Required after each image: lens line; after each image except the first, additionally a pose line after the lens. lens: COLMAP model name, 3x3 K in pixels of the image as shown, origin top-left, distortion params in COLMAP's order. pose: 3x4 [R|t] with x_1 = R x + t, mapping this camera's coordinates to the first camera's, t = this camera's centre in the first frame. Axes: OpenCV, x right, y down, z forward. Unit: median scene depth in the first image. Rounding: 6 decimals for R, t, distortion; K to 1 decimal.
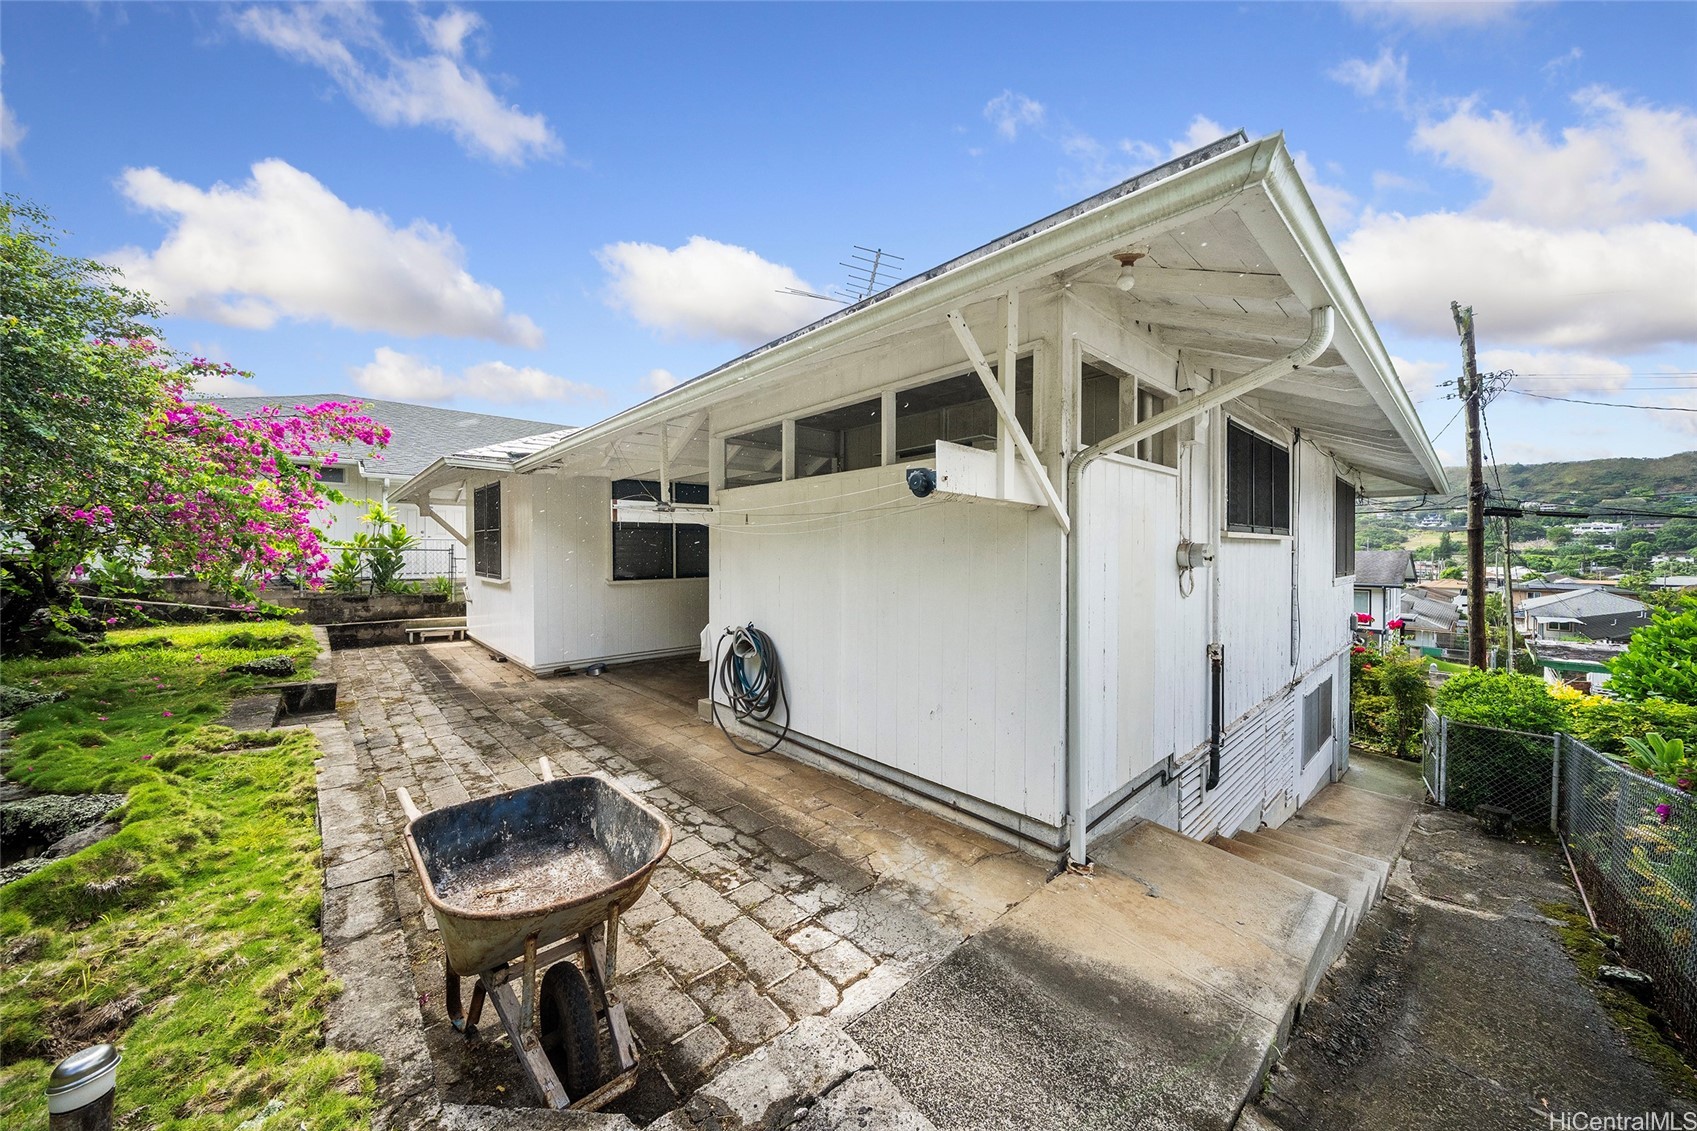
lens RADIAL K [[583.5, 0, 852.1], [0, 583.5, 560.1], [0, 0, 1]] dist [-0.000090, -0.000004]
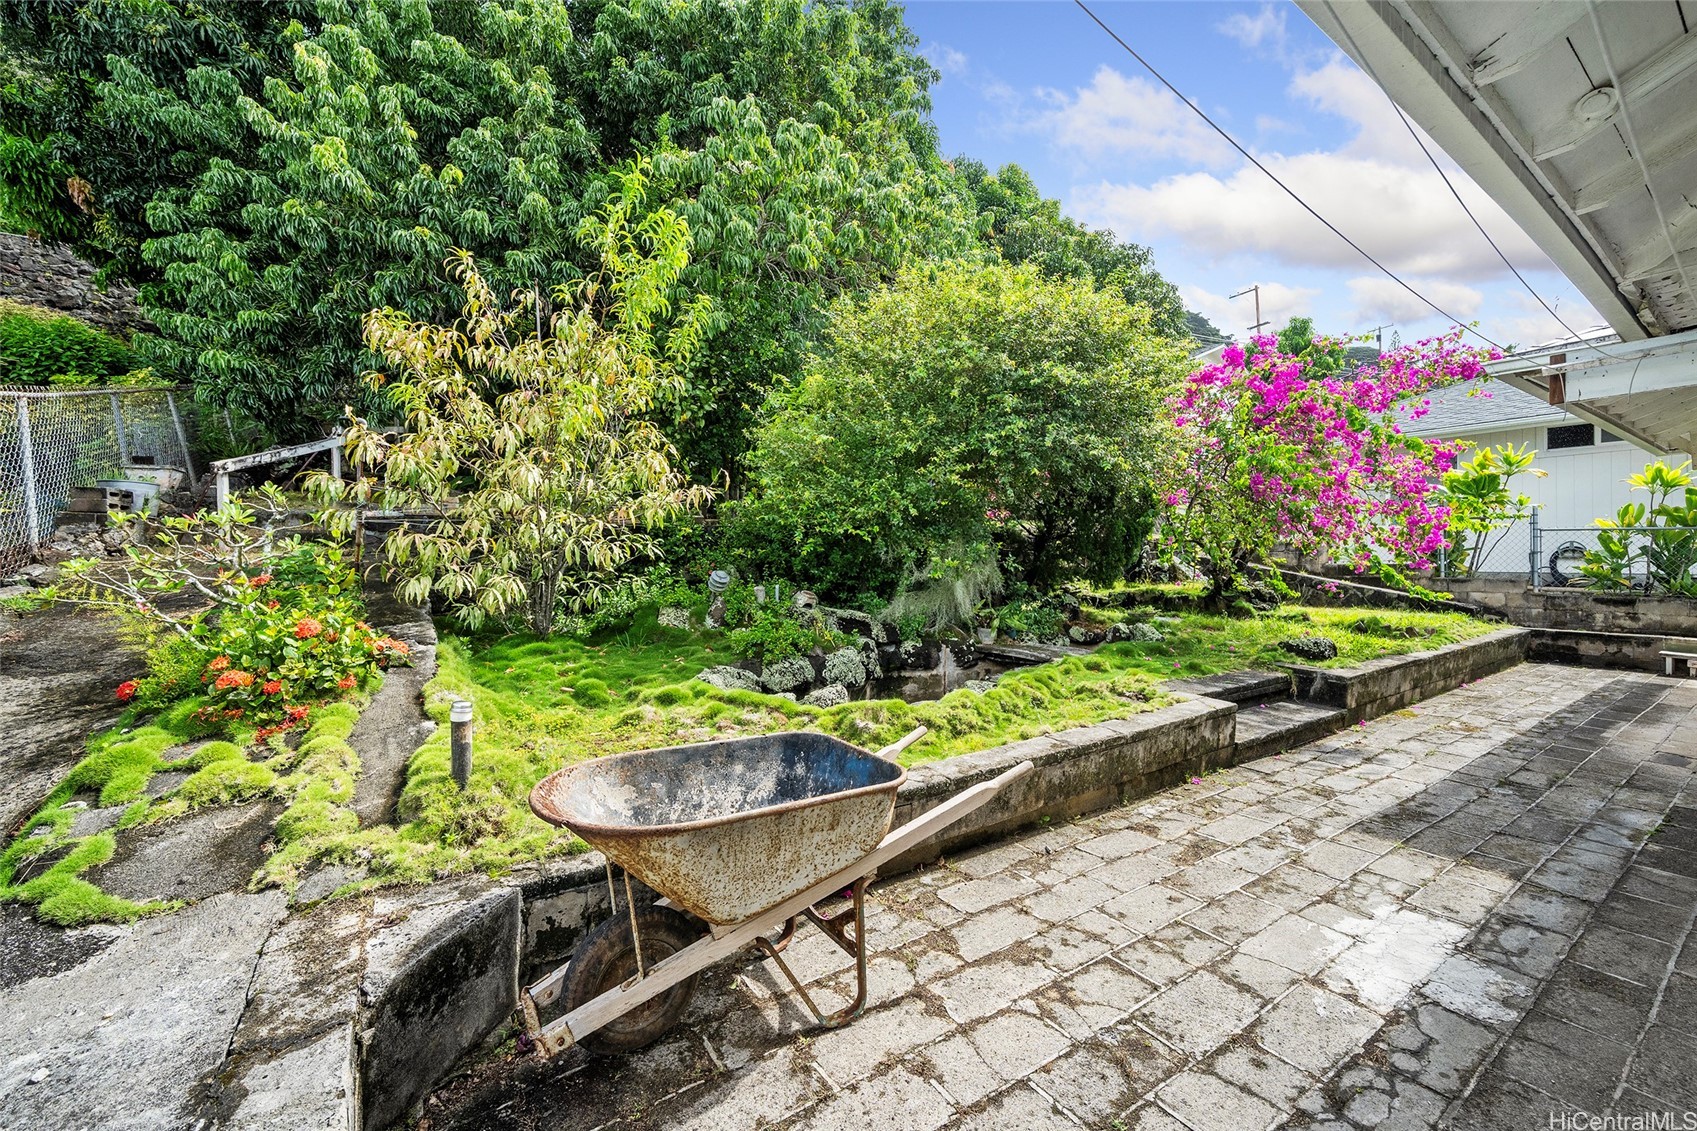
lens RADIAL K [[654.8, 0, 848.5], [0, 654.8, 561.6], [0, 0, 1]] dist [-0.000422, -0.000043]
pose [[-0.159669, 0.007913, -0.987139, 0.164105], [-0.010546, 0.999897, 0.009721, 0.053264], [0.987114, 0.011962, -0.159569, 0.528616]]
